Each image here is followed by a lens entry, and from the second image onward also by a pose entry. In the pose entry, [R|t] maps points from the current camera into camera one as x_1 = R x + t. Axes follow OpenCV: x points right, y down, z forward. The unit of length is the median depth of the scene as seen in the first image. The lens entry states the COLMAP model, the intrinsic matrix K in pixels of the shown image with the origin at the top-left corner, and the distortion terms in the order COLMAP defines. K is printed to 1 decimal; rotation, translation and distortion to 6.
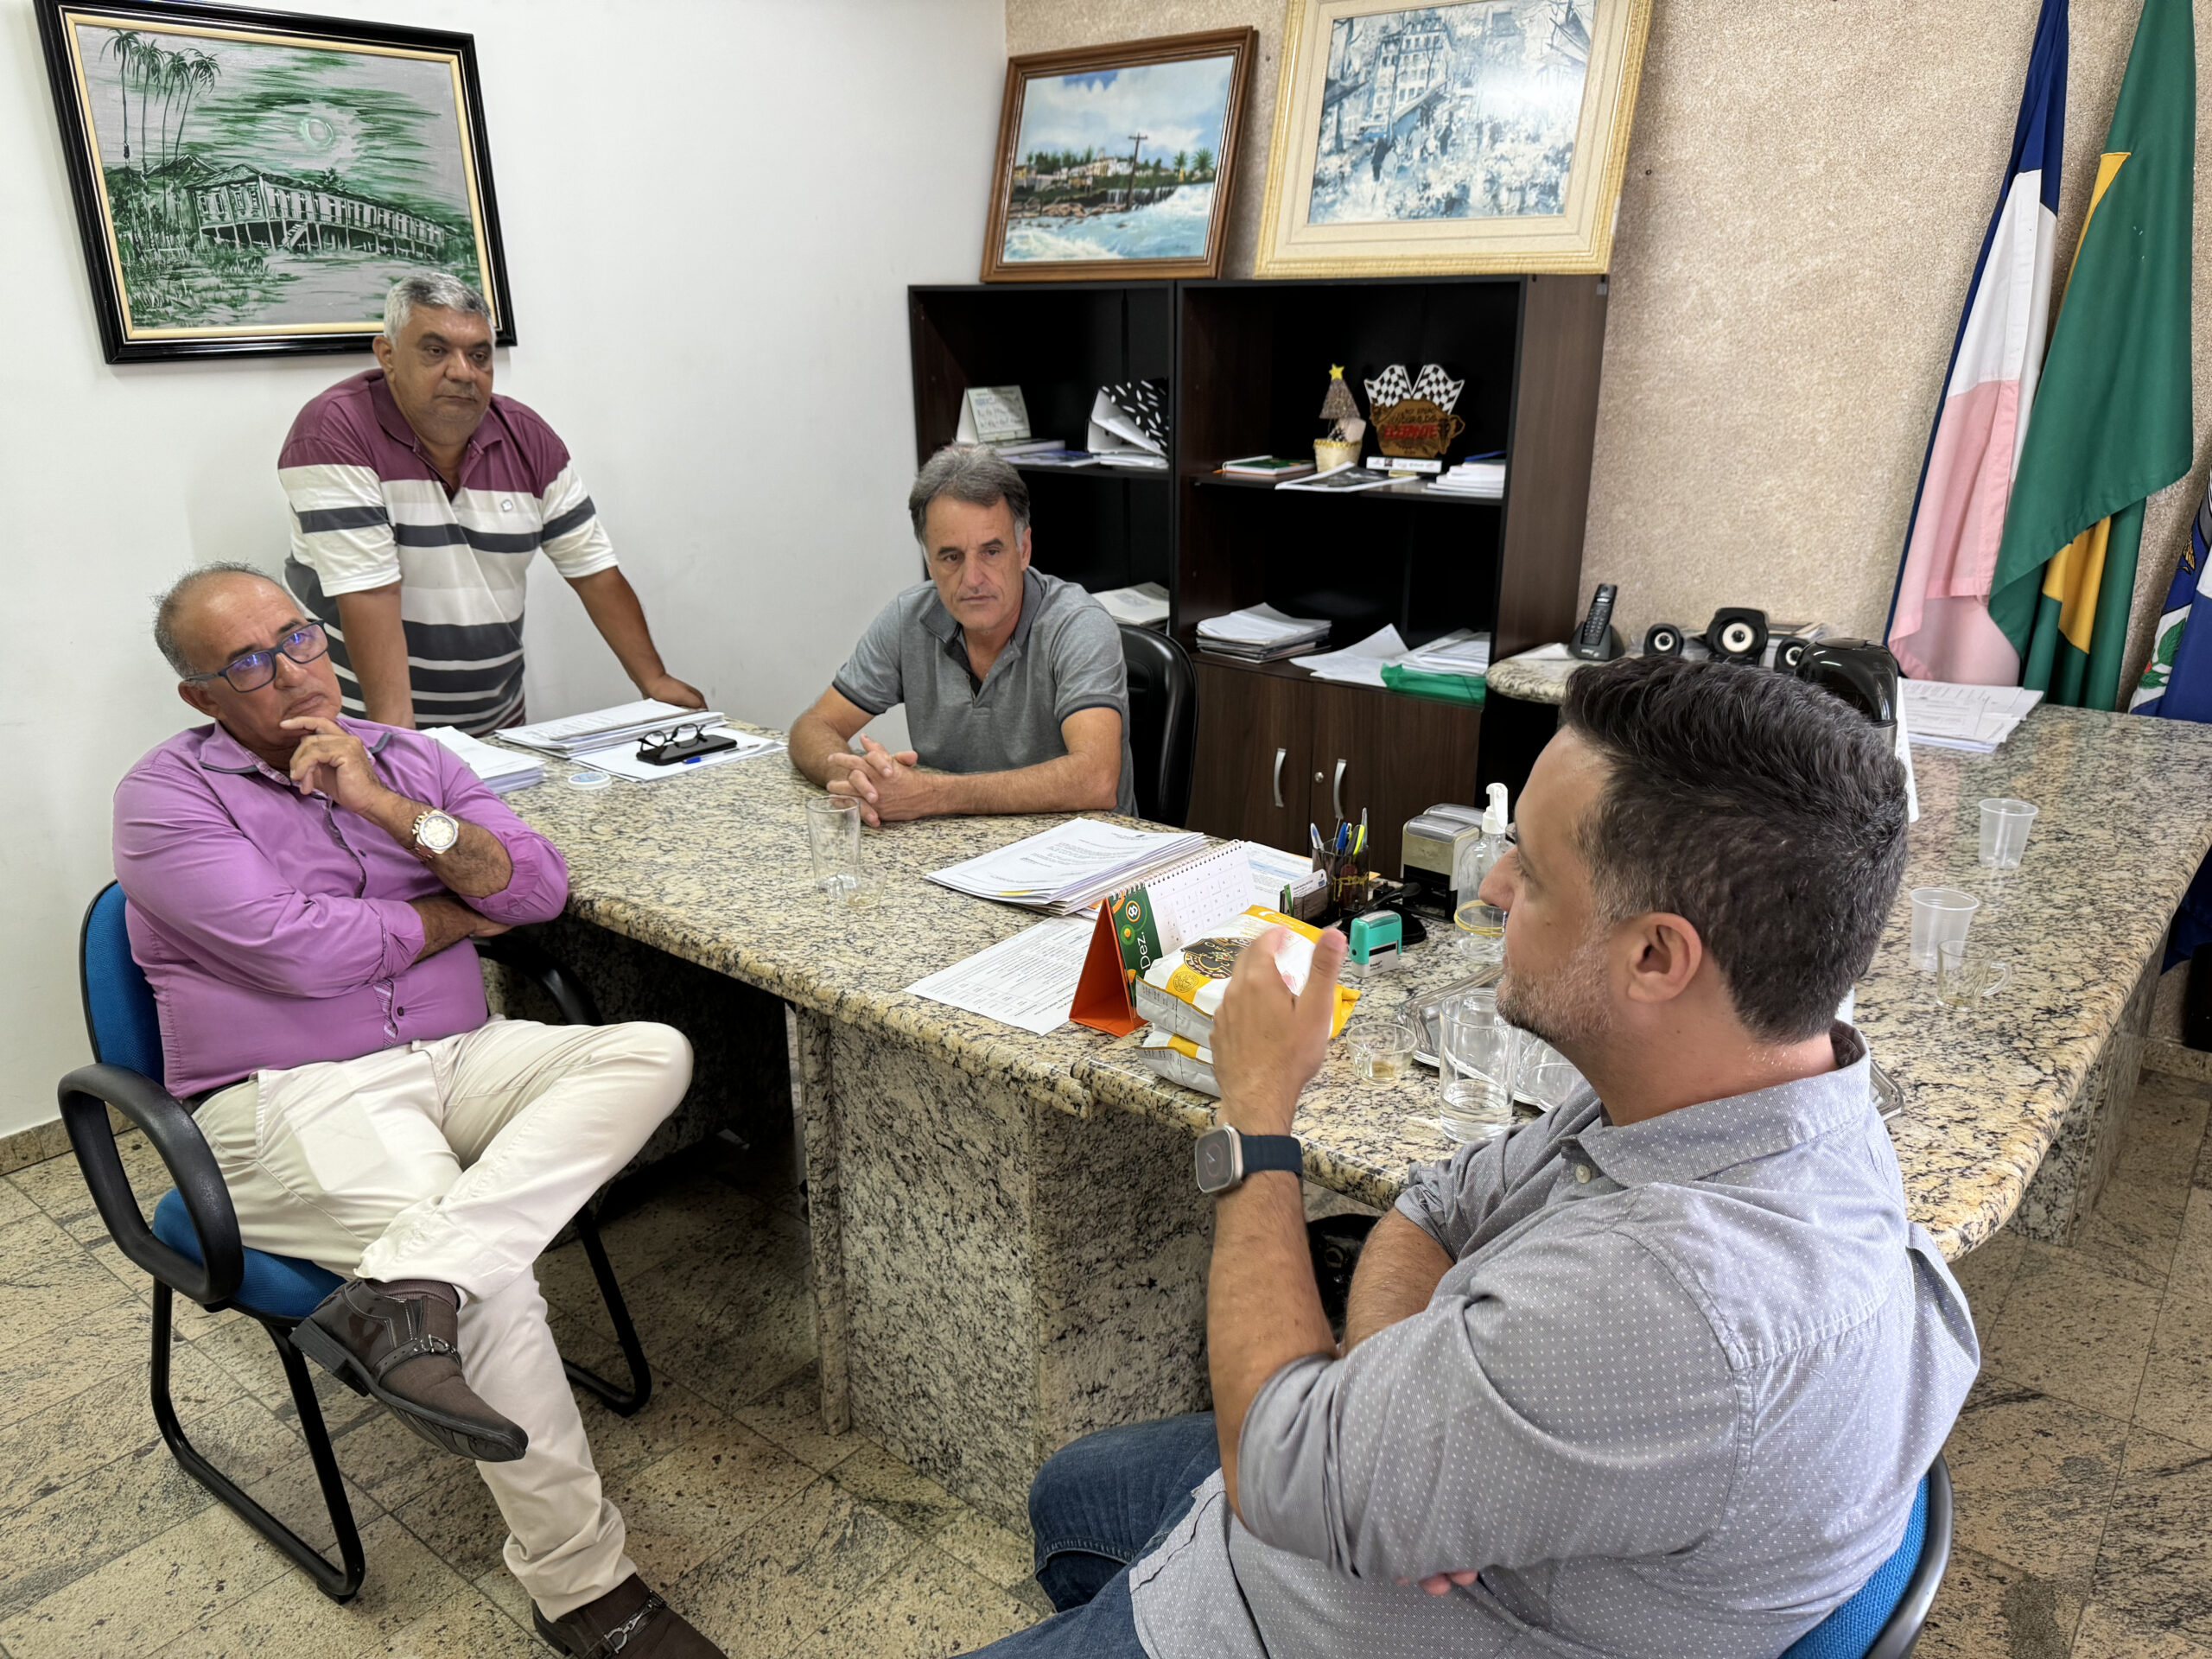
lens RADIAL K [[1590.6, 0, 1117.9], [0, 1590.6, 842.4], [0, 0, 1]] dist [0.021411, -0.030910]
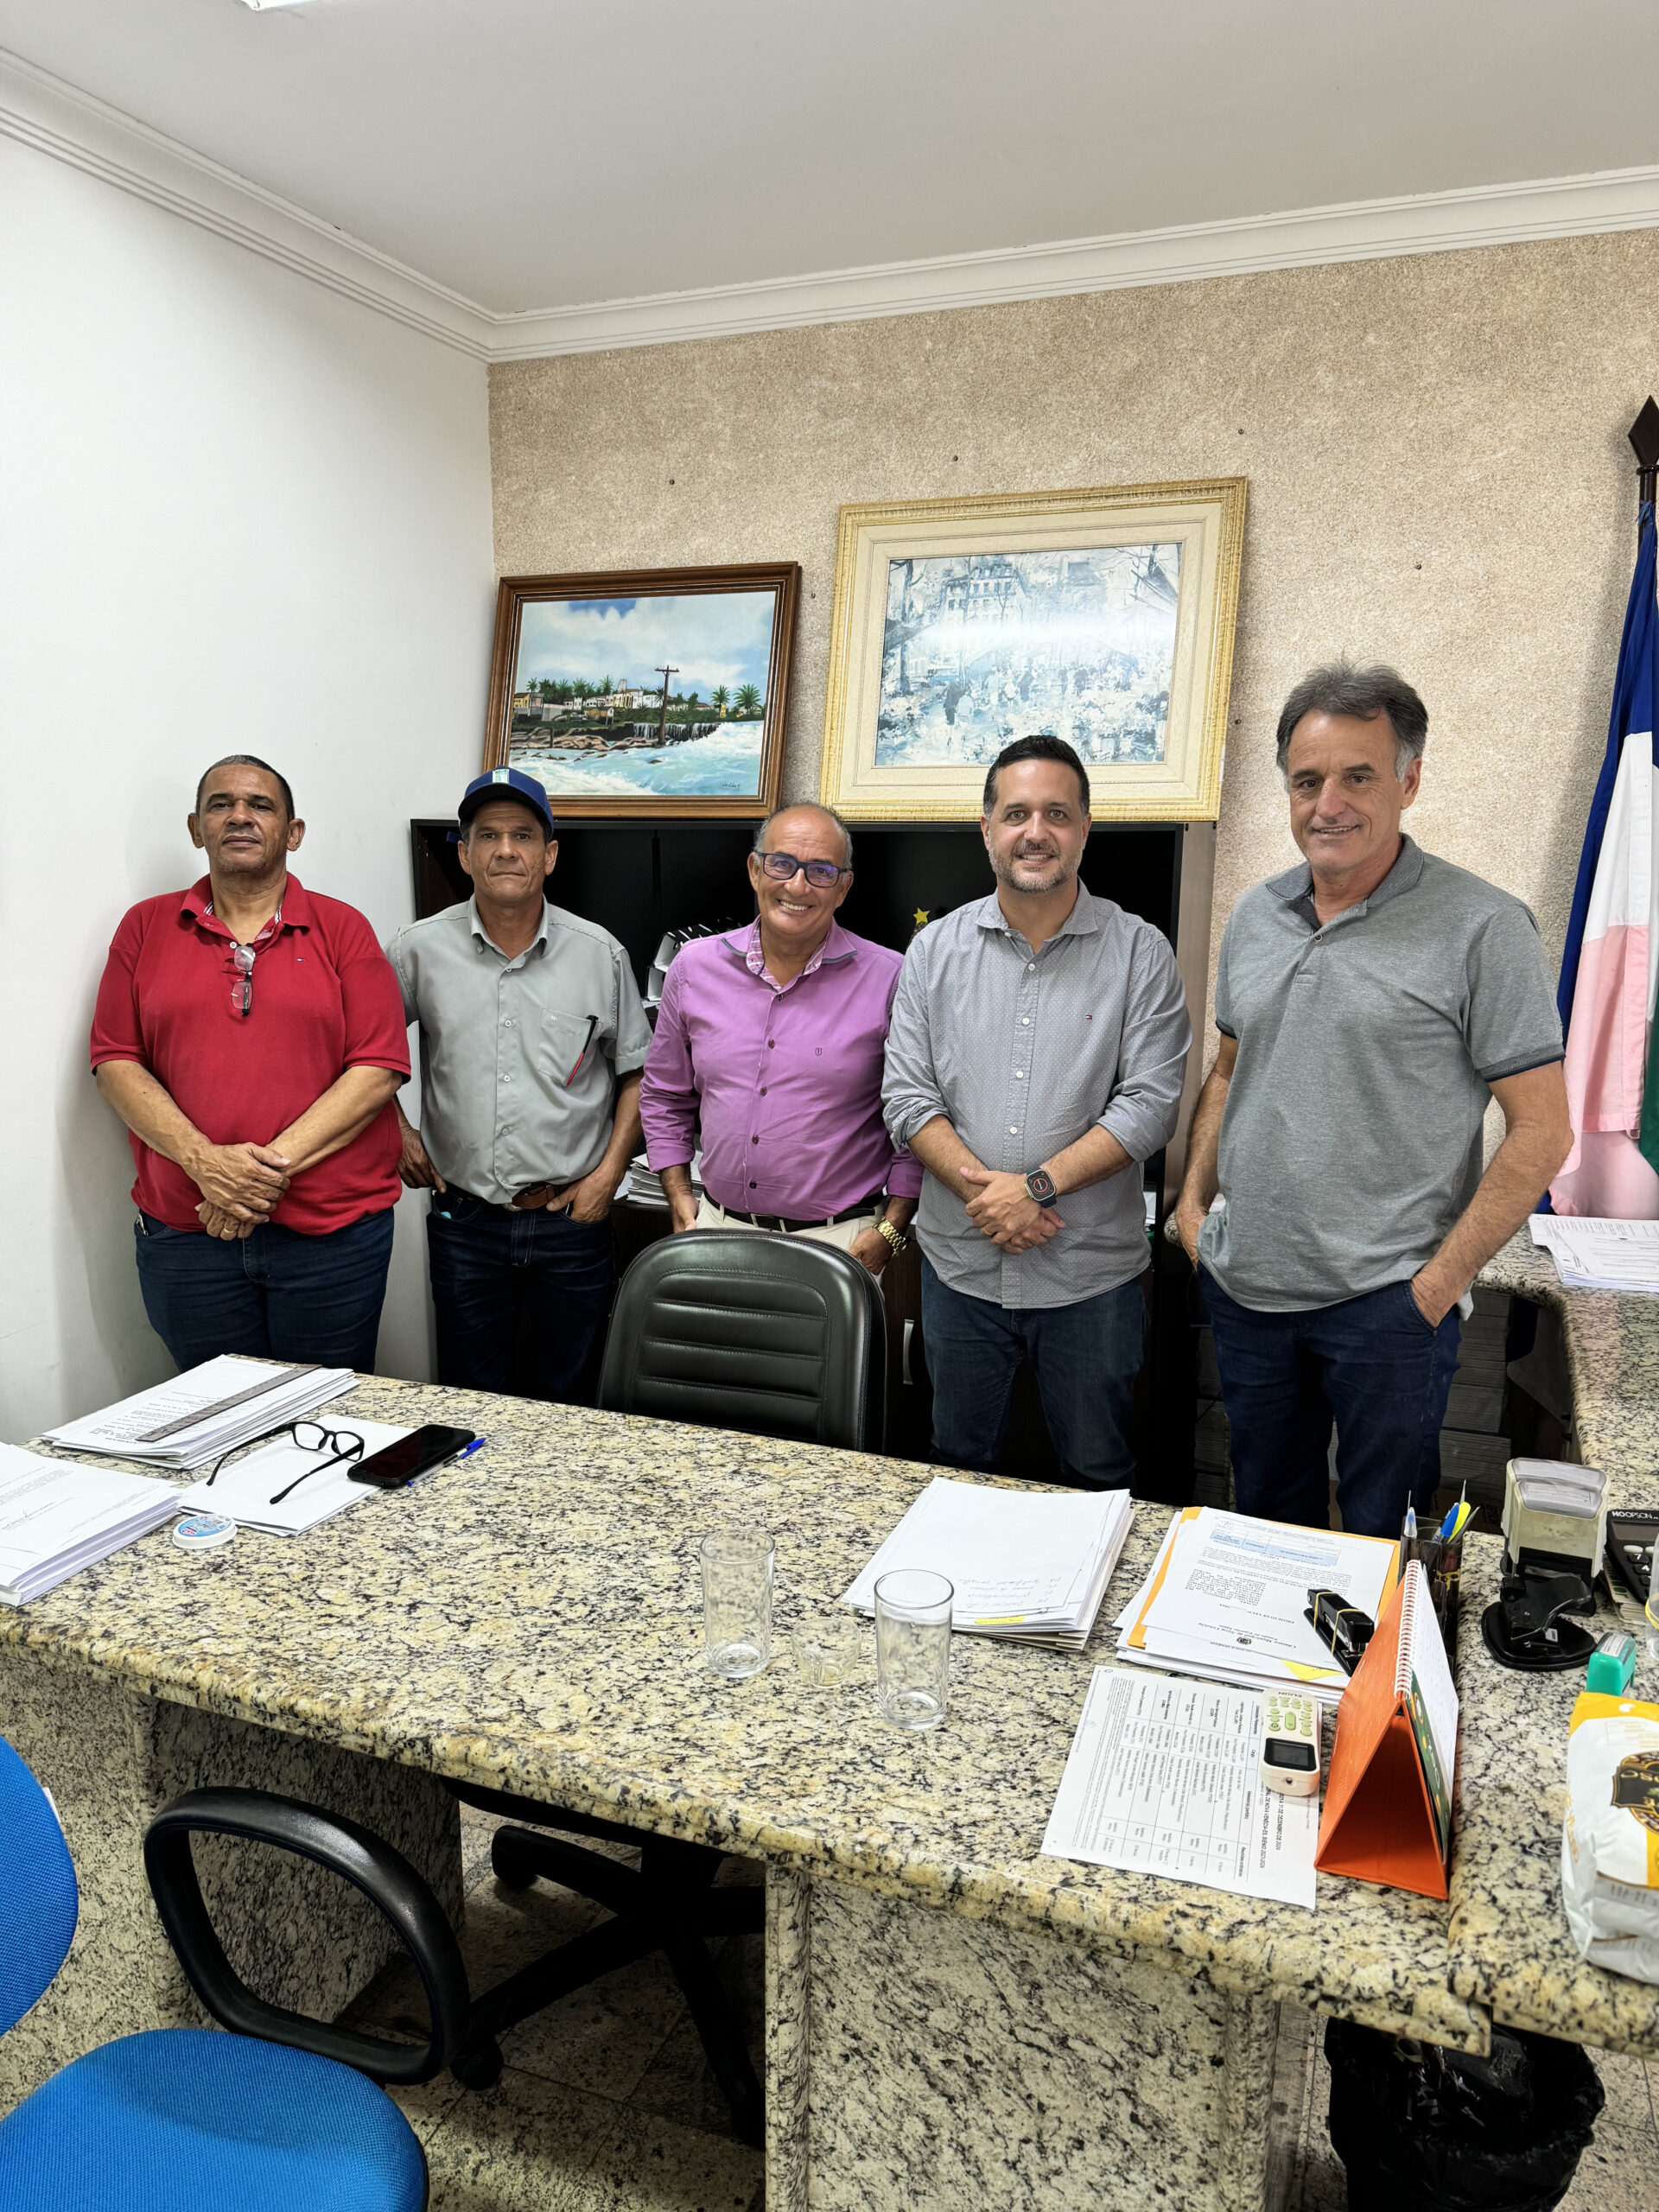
lens RADIAL K [[1590.6, 0, 830.0], [0, 1590.6, 1121.3], [0, 0, 1]] dist [0.021411, -0.030910]
pose [[0.954712, -0.049126, 0.293449, -0.252658], [0.088901, 0.988320, -0.123778, -0.088089], [-0.283940, 0.144260, 0.947928, 0.198245]]
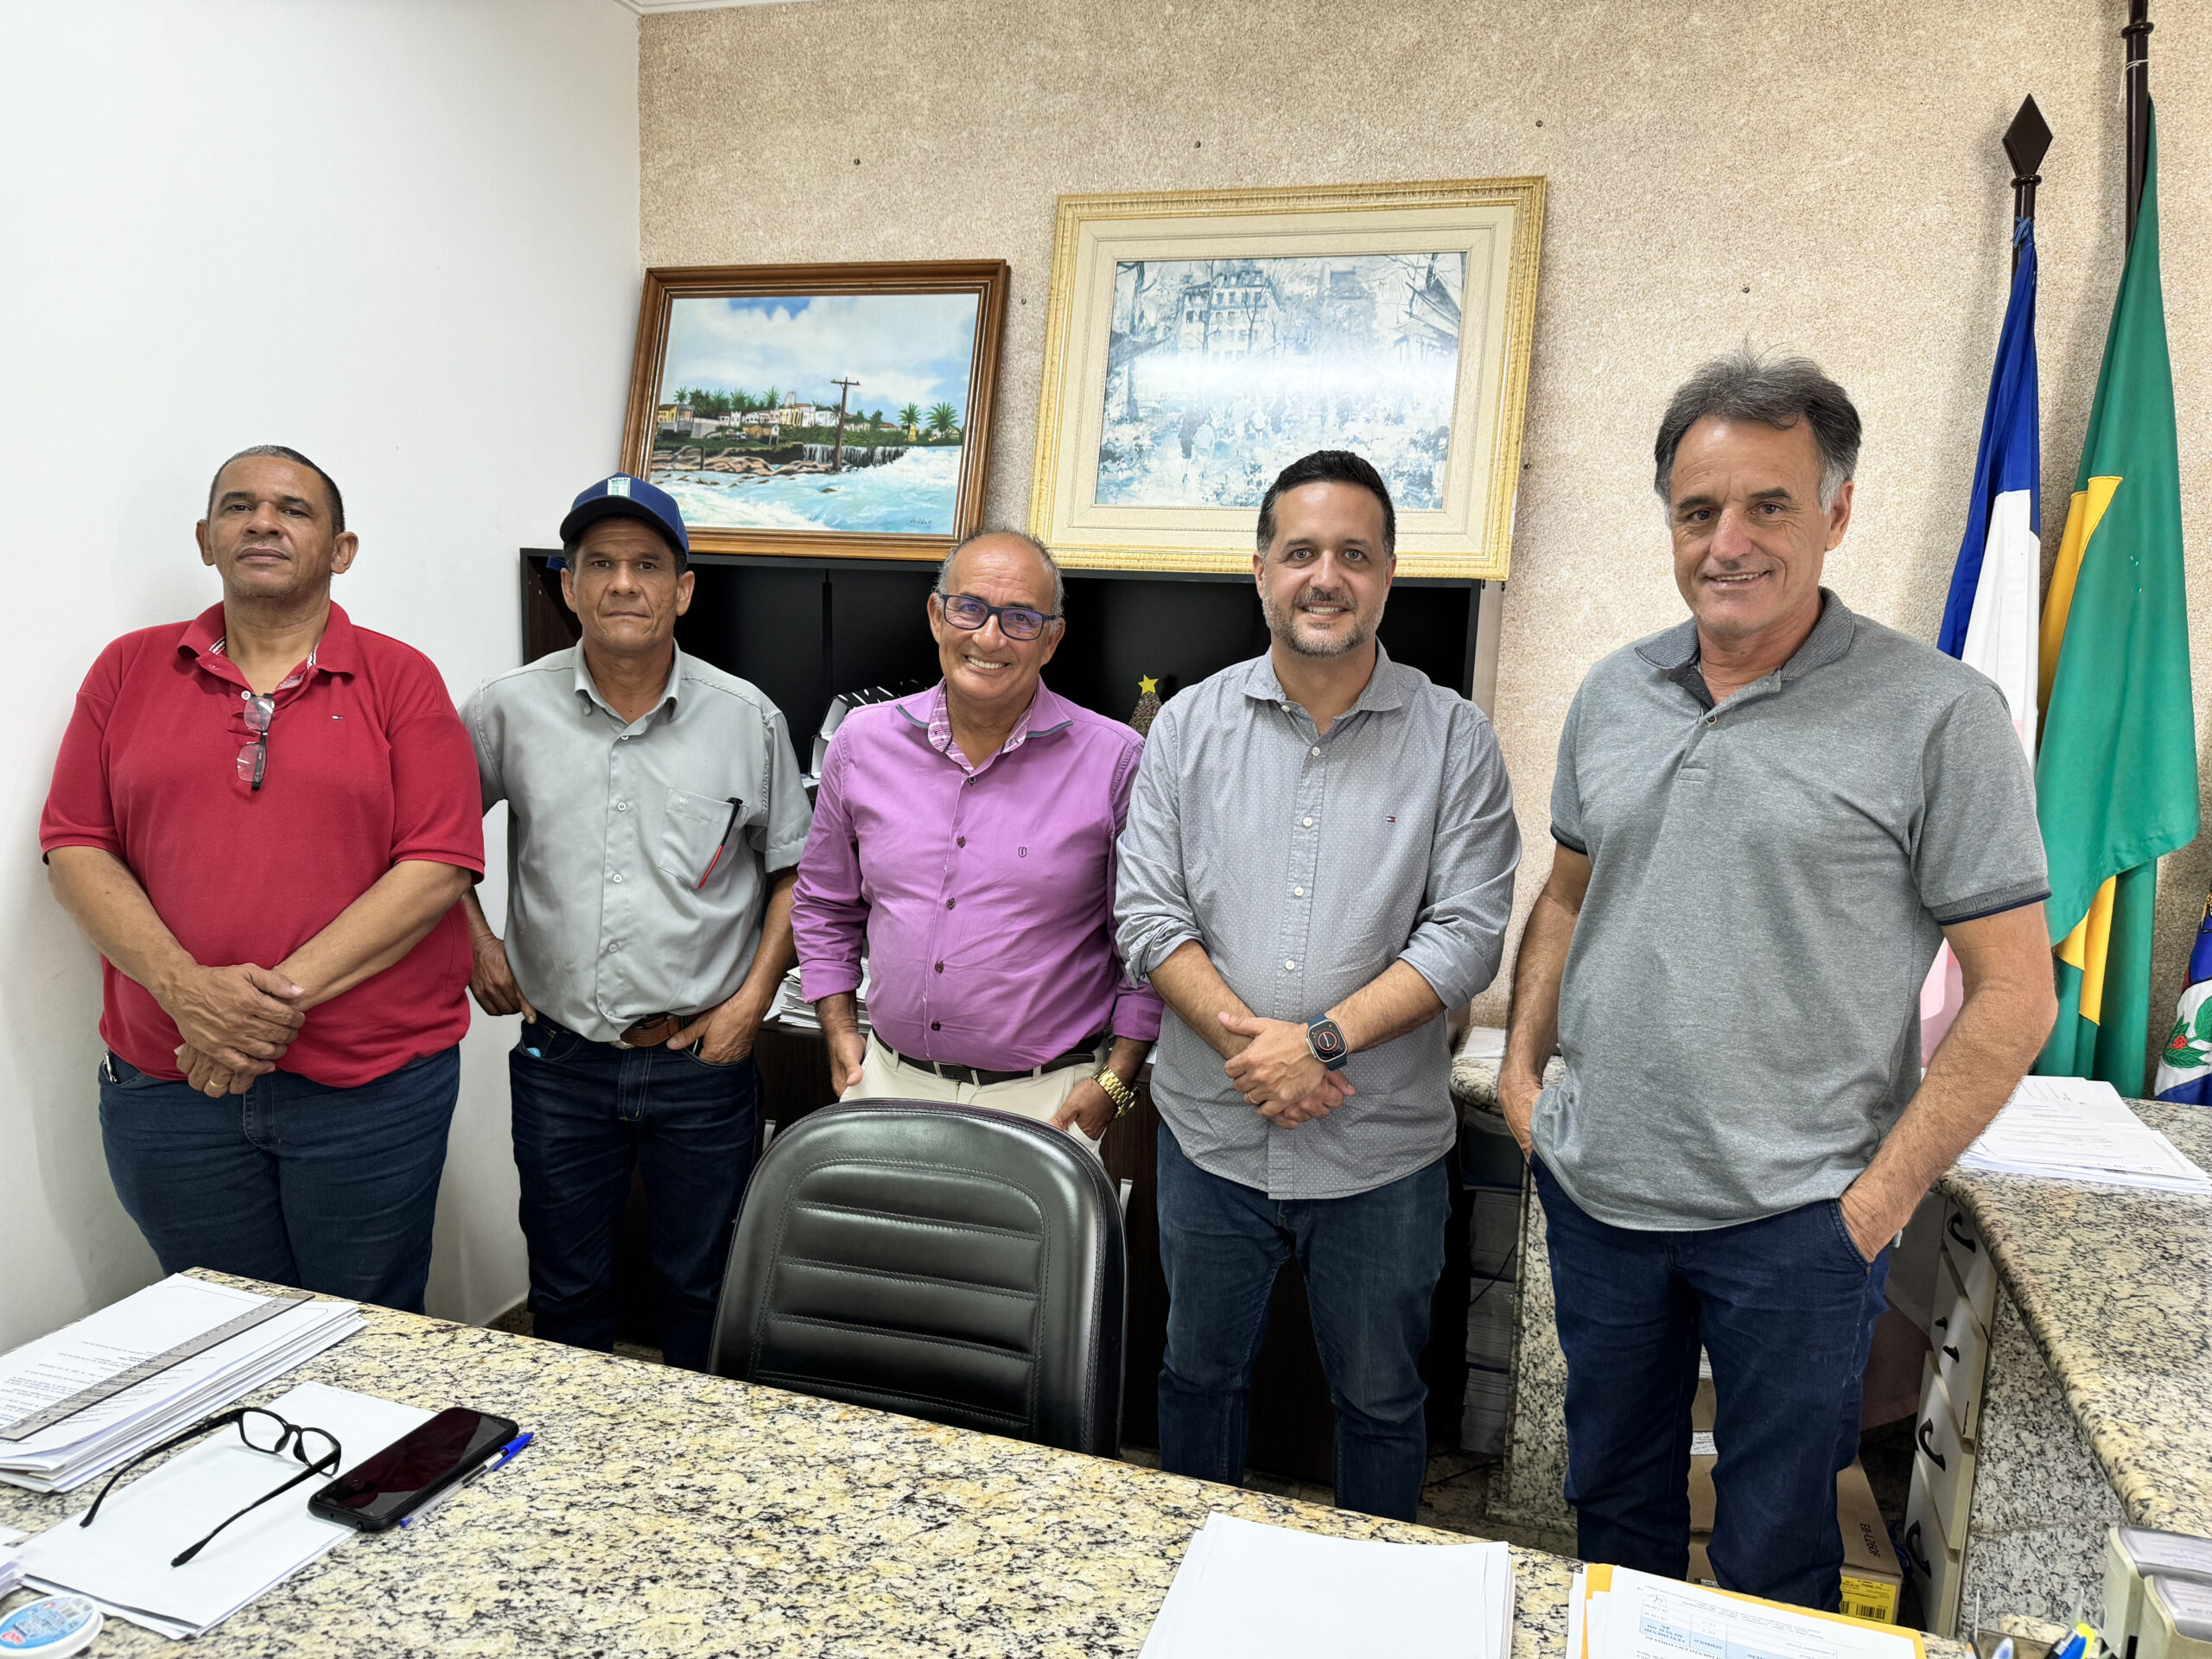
lens RADIAL K [[1590.6, 0, 1126.4], [0, 1590.6, 836.1], [0, 0, 1]] dist [0.021411, -0.030910]
pose [[0.930627, -0.017513, 0.365549, -0.204018], [0.079303, 0.984771, -0.154714, -0.138502], [-0.357273, 0.172970, 0.917844, 0.404966]]
